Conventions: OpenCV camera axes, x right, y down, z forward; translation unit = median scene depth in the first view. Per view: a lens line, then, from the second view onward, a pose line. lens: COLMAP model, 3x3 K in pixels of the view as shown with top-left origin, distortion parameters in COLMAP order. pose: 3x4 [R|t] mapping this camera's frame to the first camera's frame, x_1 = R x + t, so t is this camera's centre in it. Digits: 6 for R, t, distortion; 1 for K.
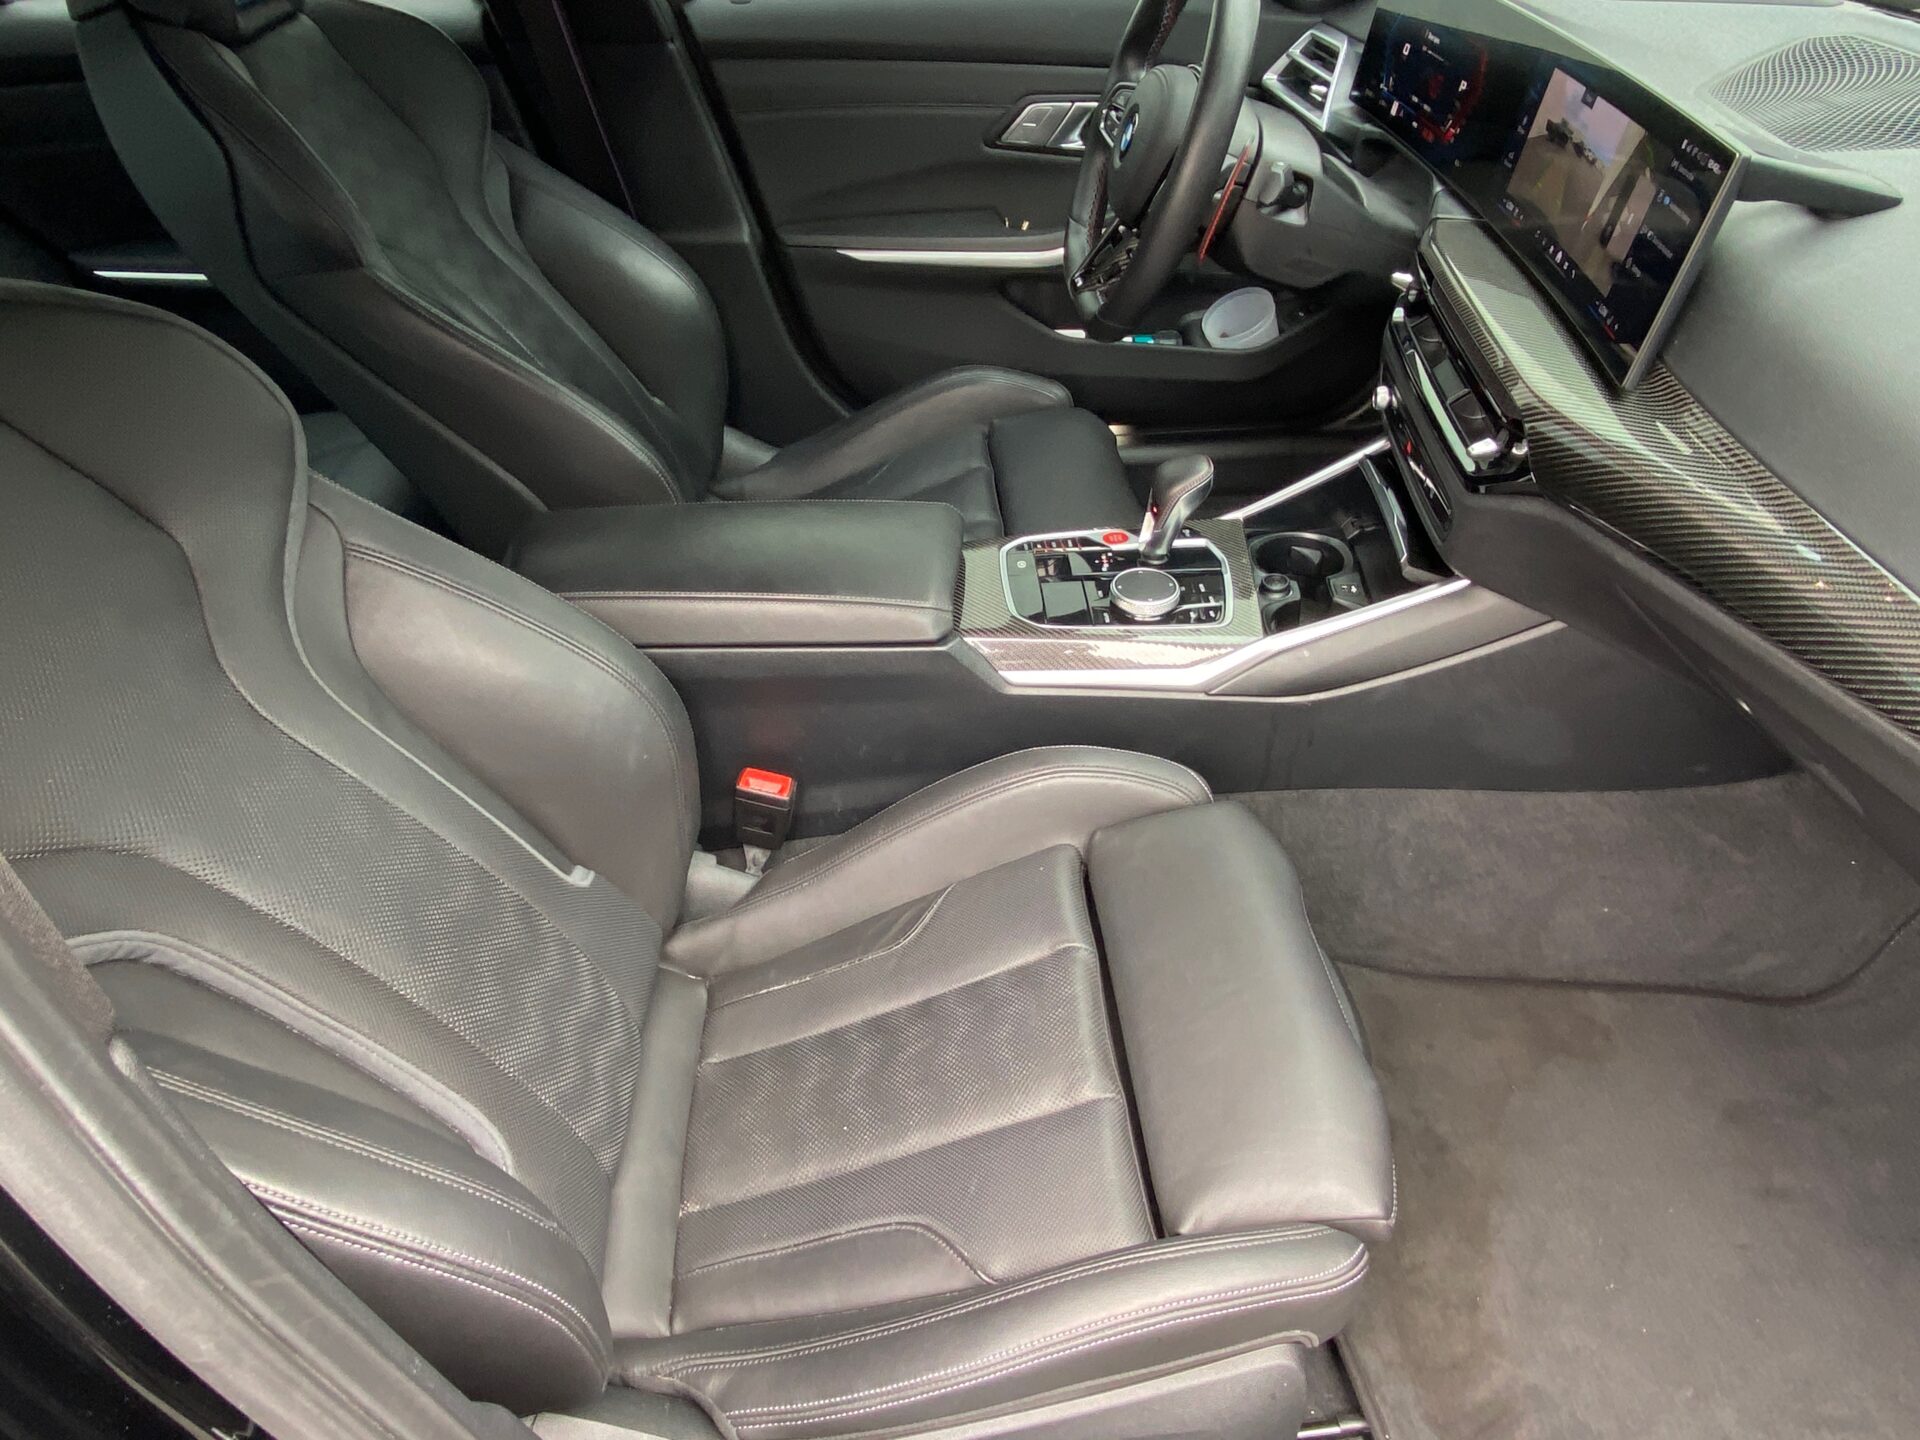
lens RADIAL K [[1155.9, 0, 960.0], [0, 1155.9, 720.0], [0, 0, 1]] dist [0.001190, -0.036216]
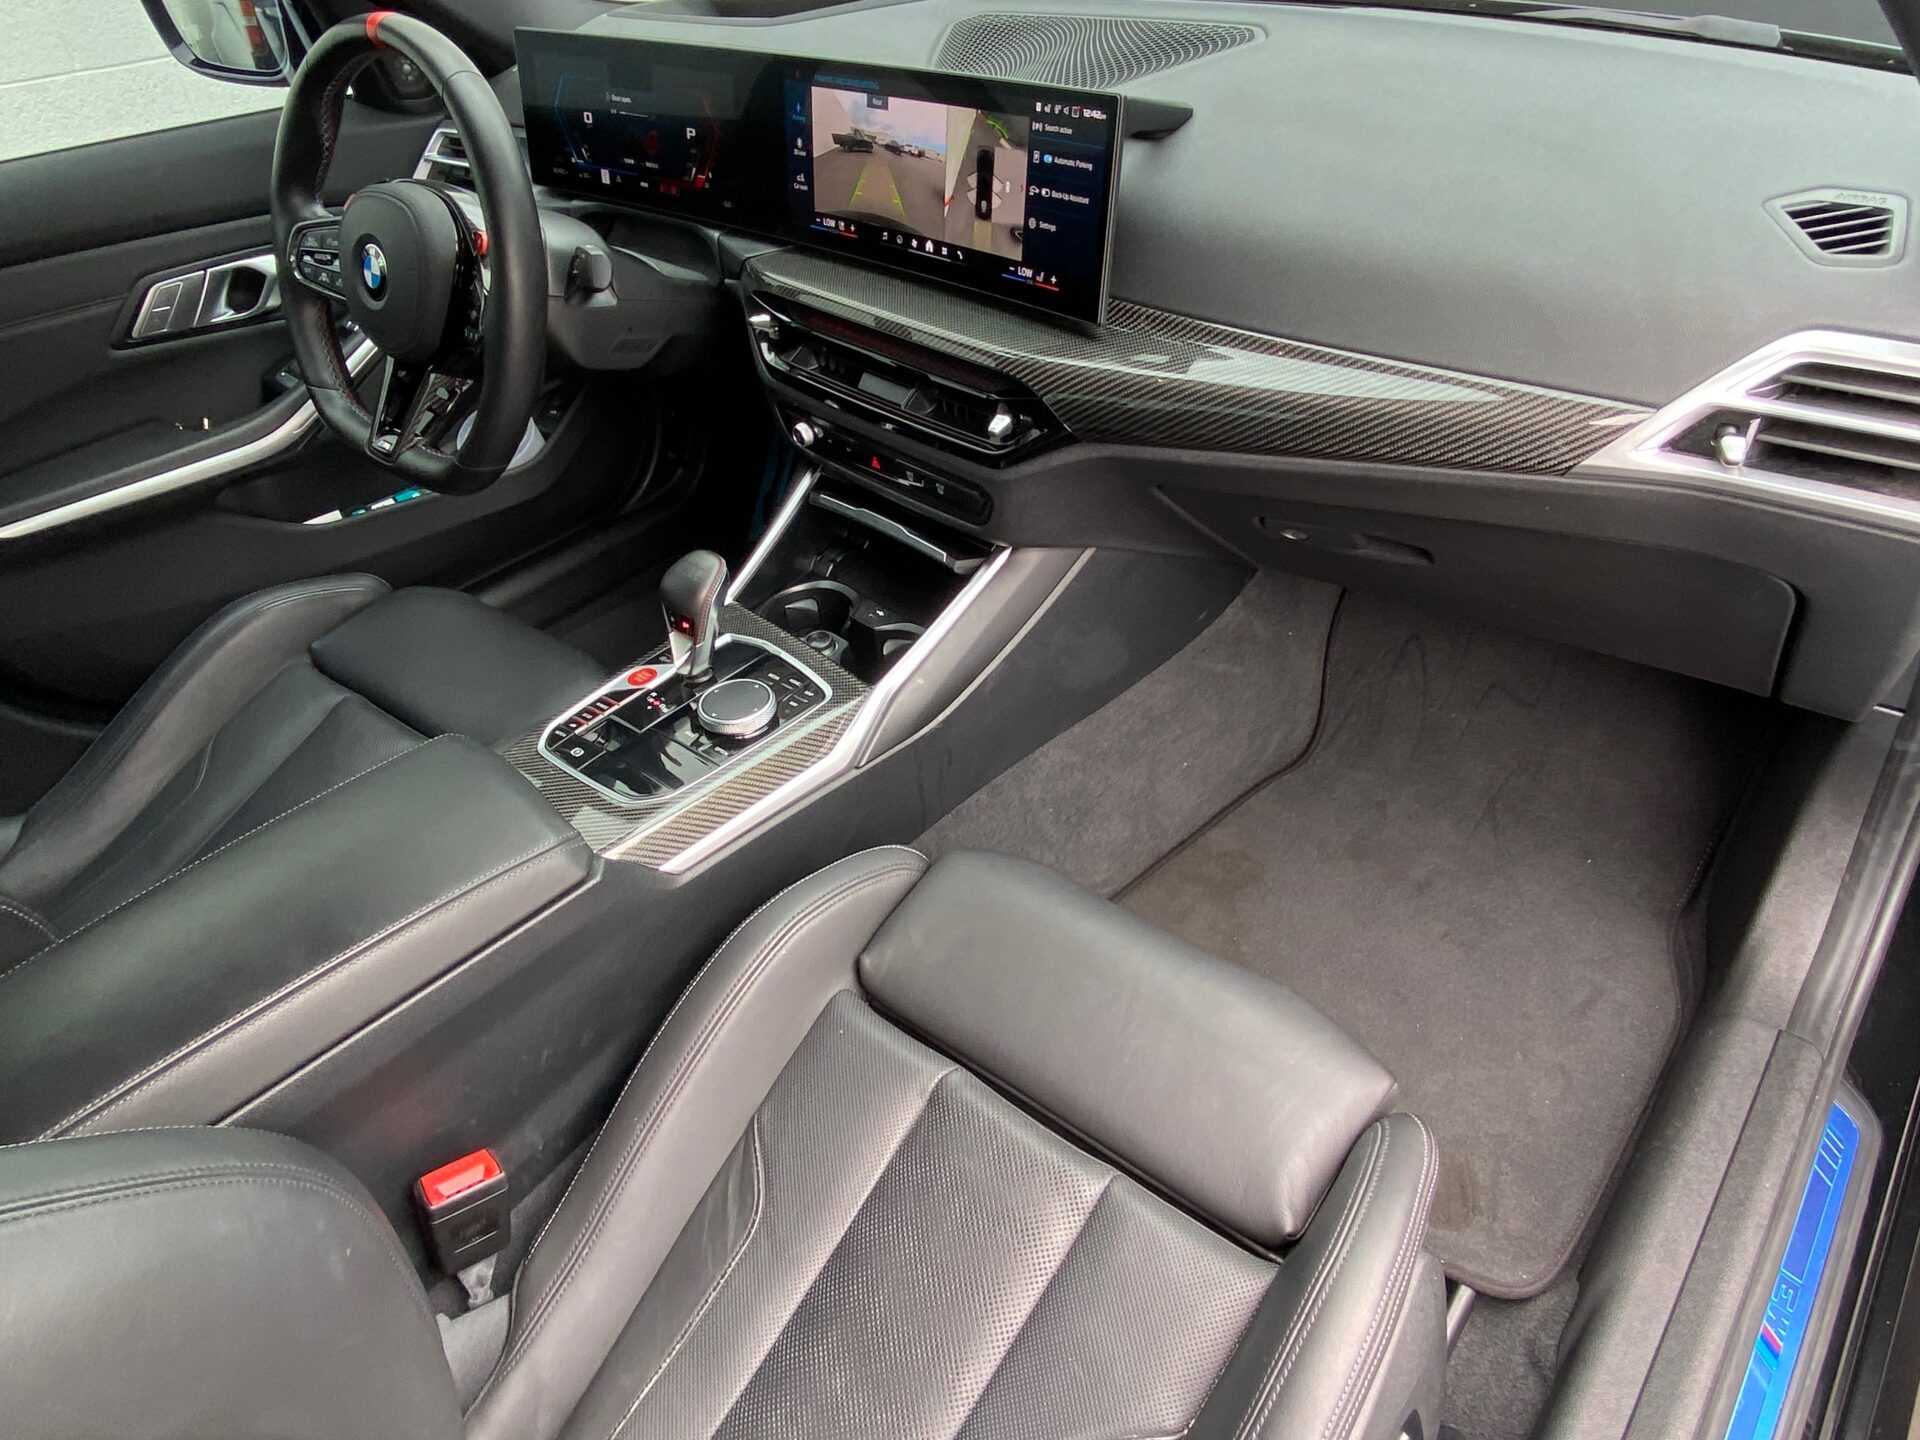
lens RADIAL K [[1142.4, 0, 960.0], [0, 1142.4, 720.0], [0, 0, 1]] dist [0.004315, 0.001190]
pose [[0.674603, -0.463388, 0.574615, -0.236583], [0.505413, 0.857295, 0.097993, -0.102214], [-0.538024, 0.224312, 0.812536, 0.195002]]
